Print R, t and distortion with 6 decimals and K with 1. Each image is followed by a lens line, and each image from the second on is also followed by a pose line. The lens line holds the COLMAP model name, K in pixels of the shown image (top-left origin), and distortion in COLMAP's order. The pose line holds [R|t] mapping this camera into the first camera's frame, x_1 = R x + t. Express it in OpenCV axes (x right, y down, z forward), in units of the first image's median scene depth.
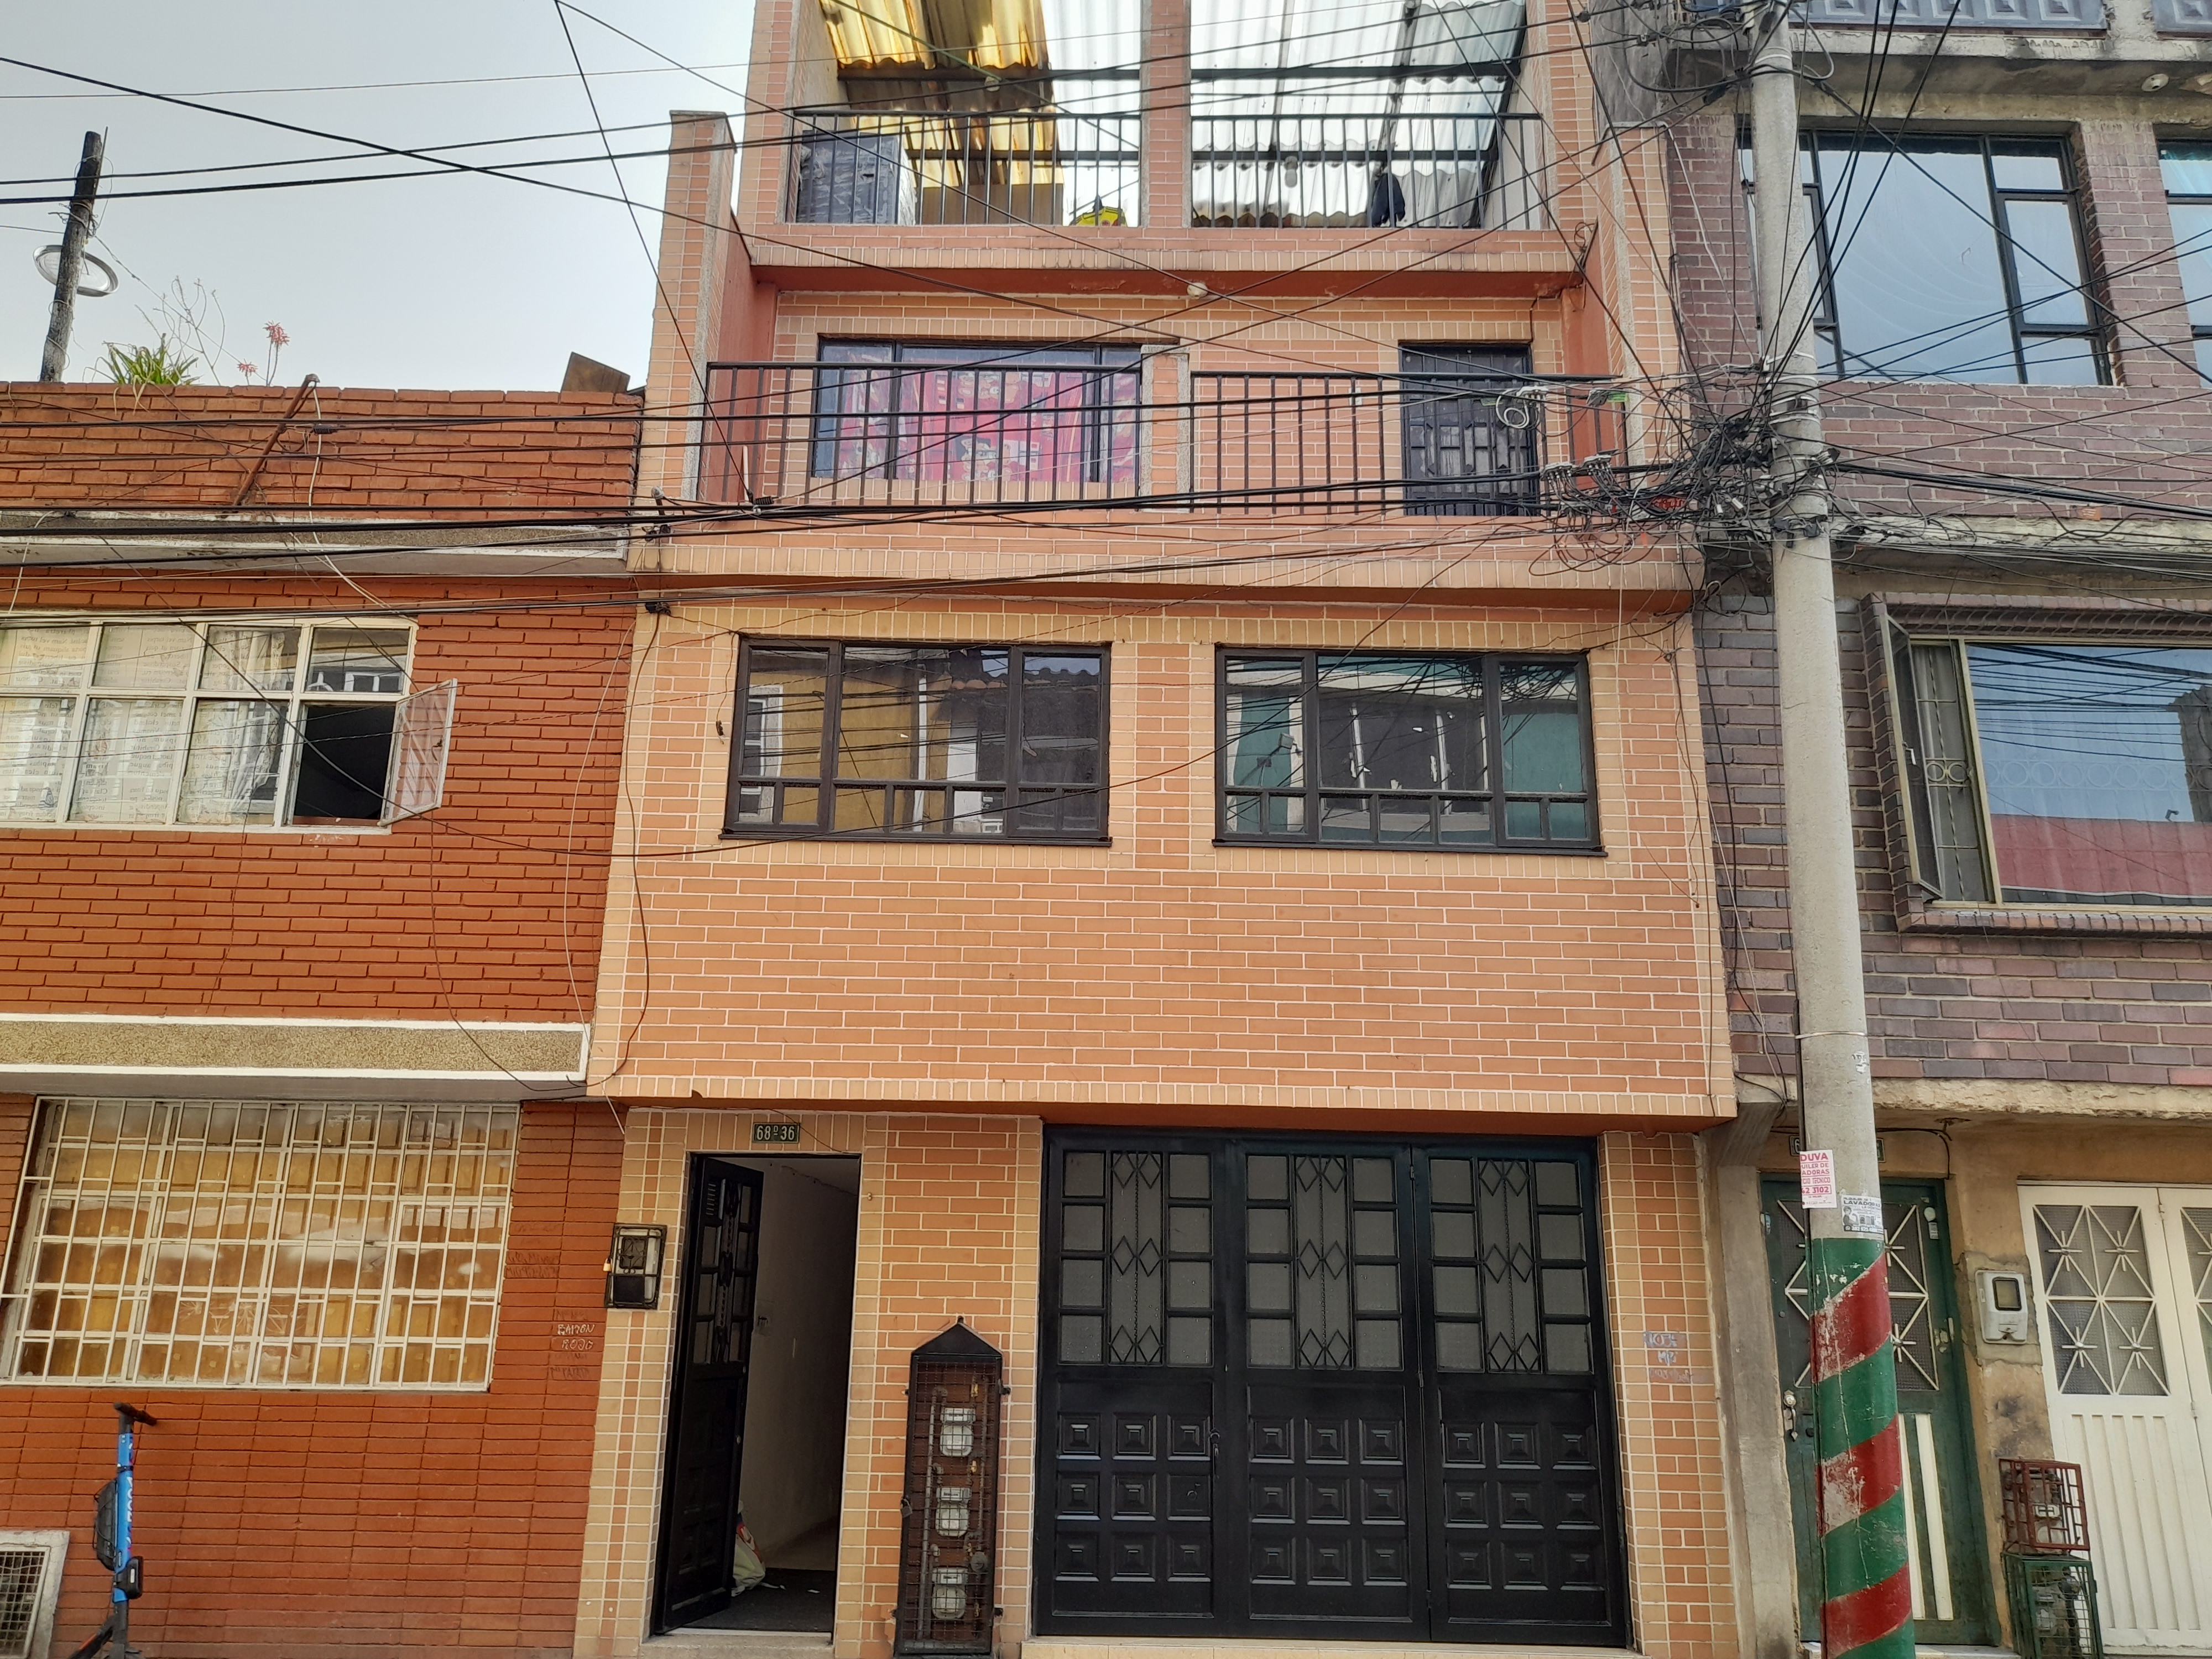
lens RADIAL K [[1611.2, 0, 1030.3], [0, 1611.2, 829.1], [0, 0, 1]] dist [0.044528, -0.044699]
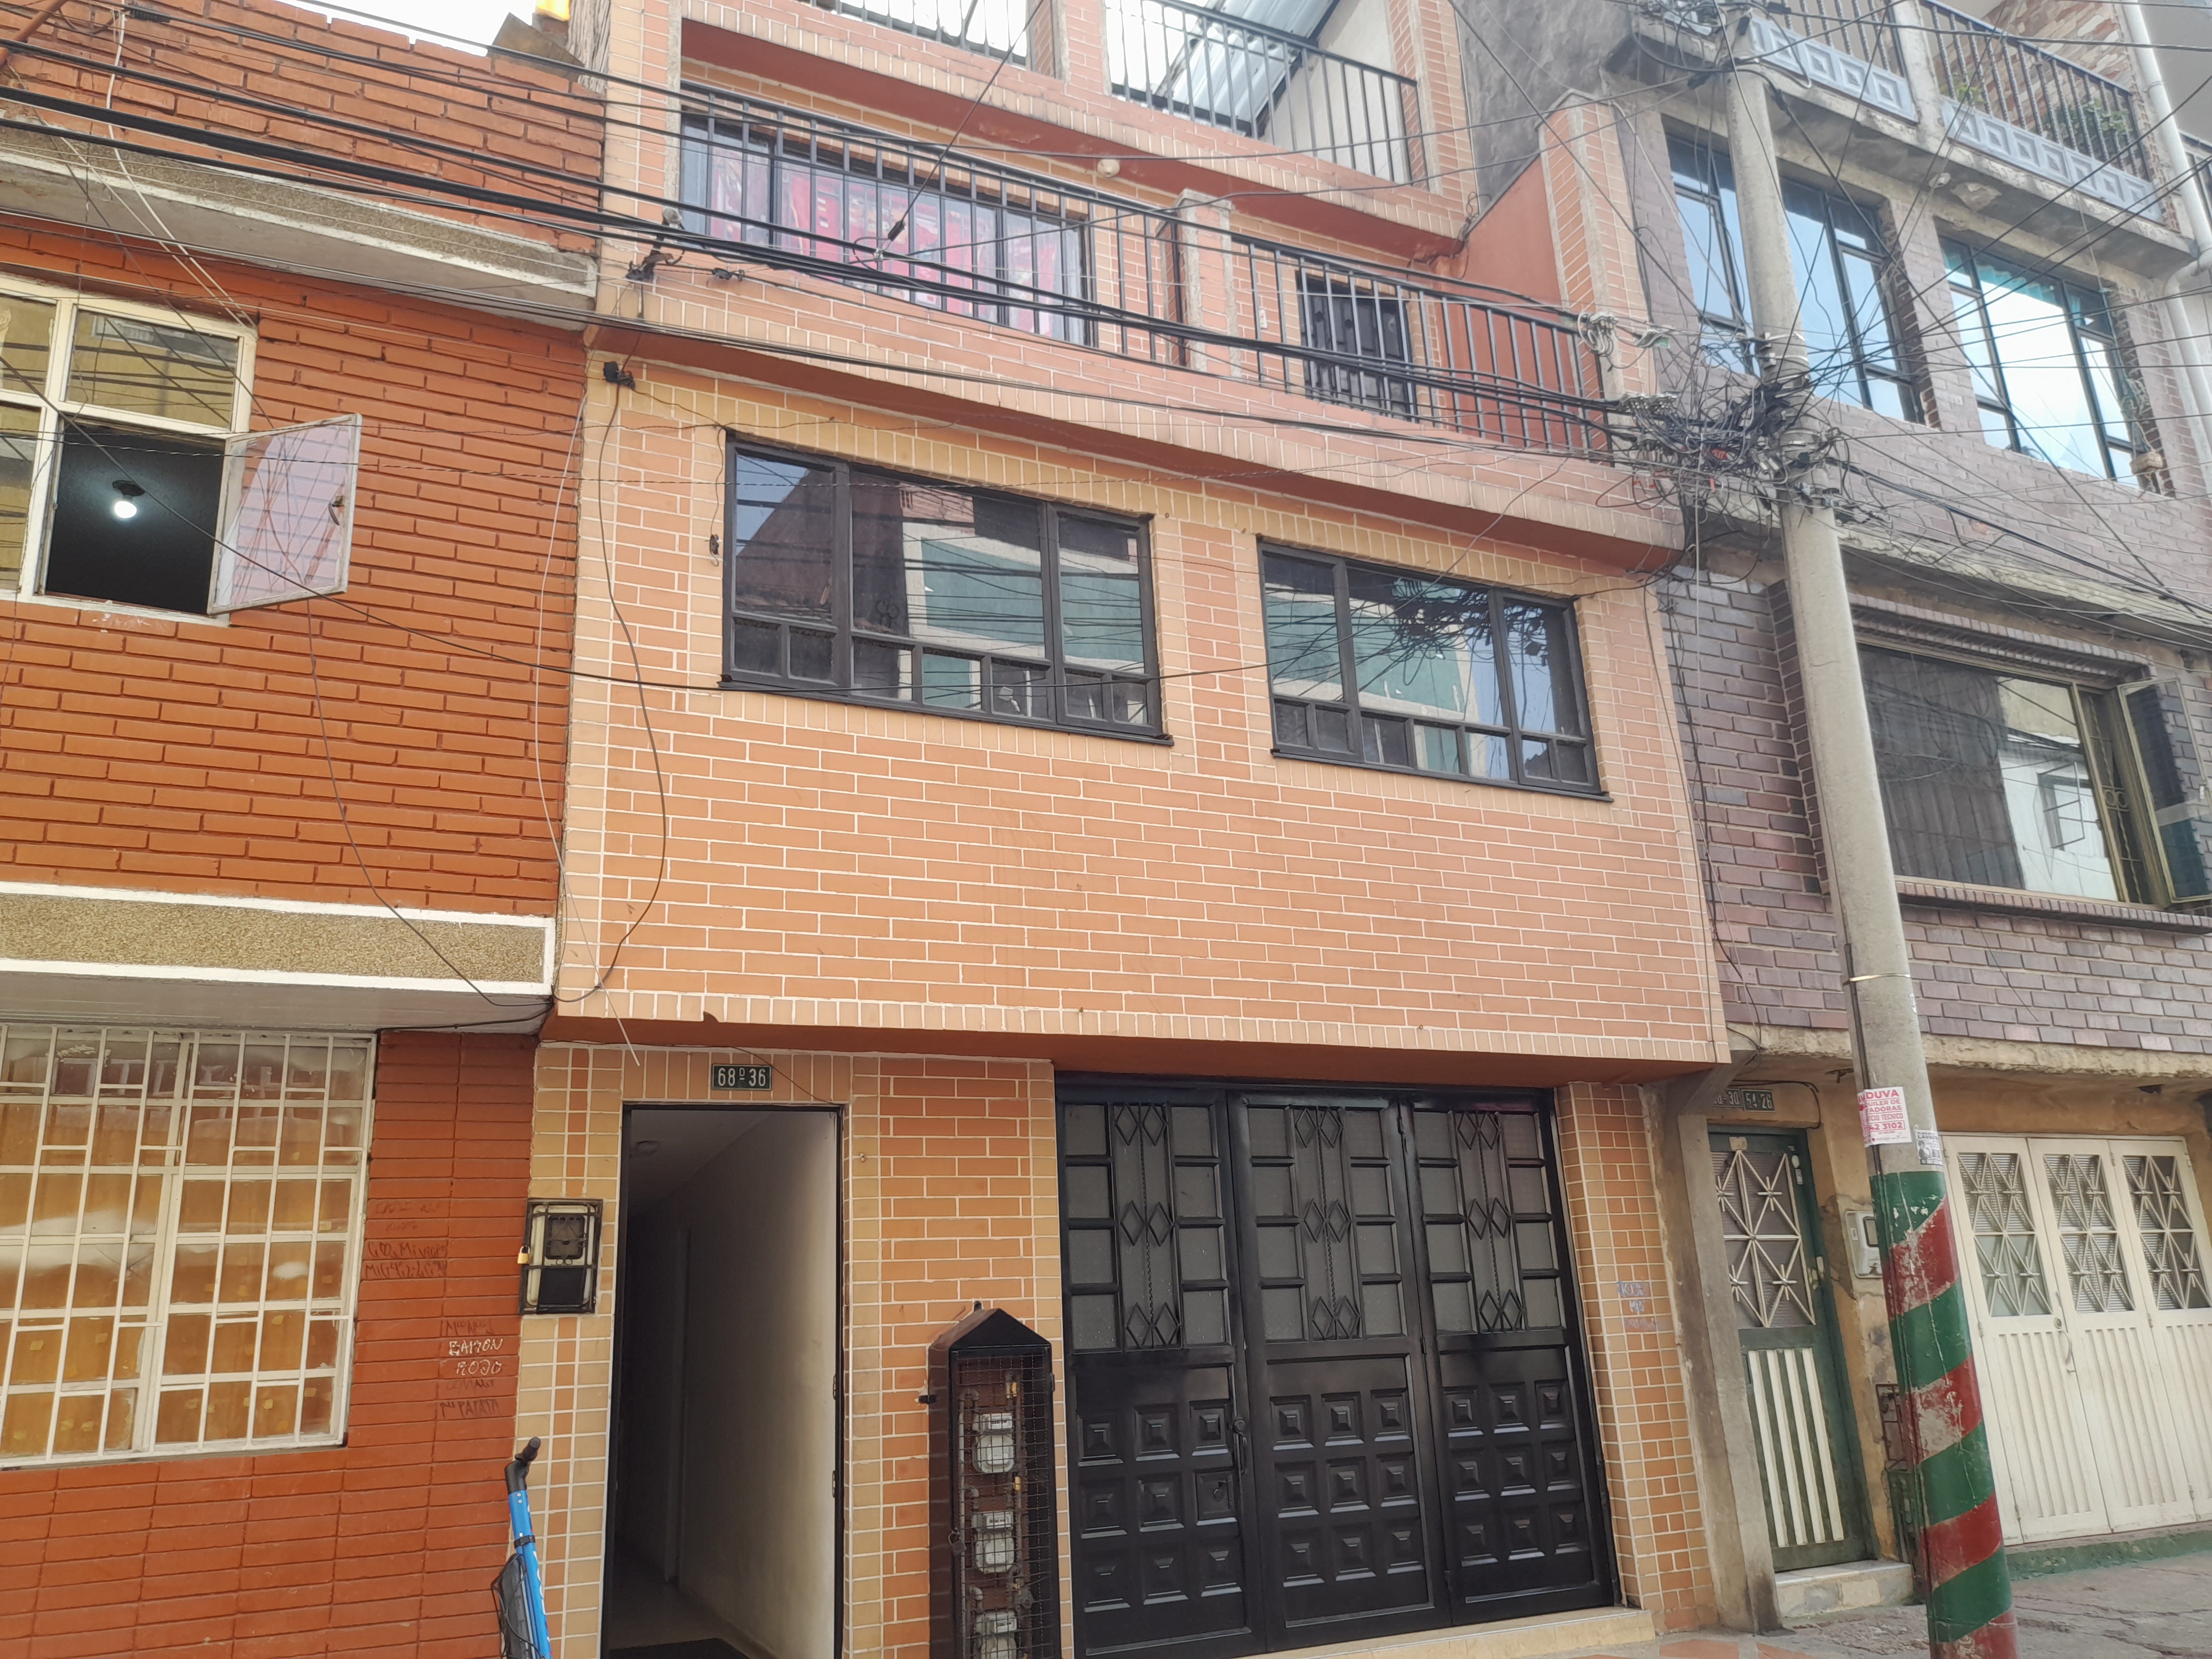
lens RADIAL K [[1611.2, 0, 1030.3], [0, 1611.2, 829.1], [0, 0, 1]] dist [0.044528, -0.044699]
pose [[0.903497, 0.073830, 0.422186, -0.380361], [-0.069061, 0.997258, -0.026603, 0.083604], [-0.422993, -0.005121, 0.906119, 0.251396]]
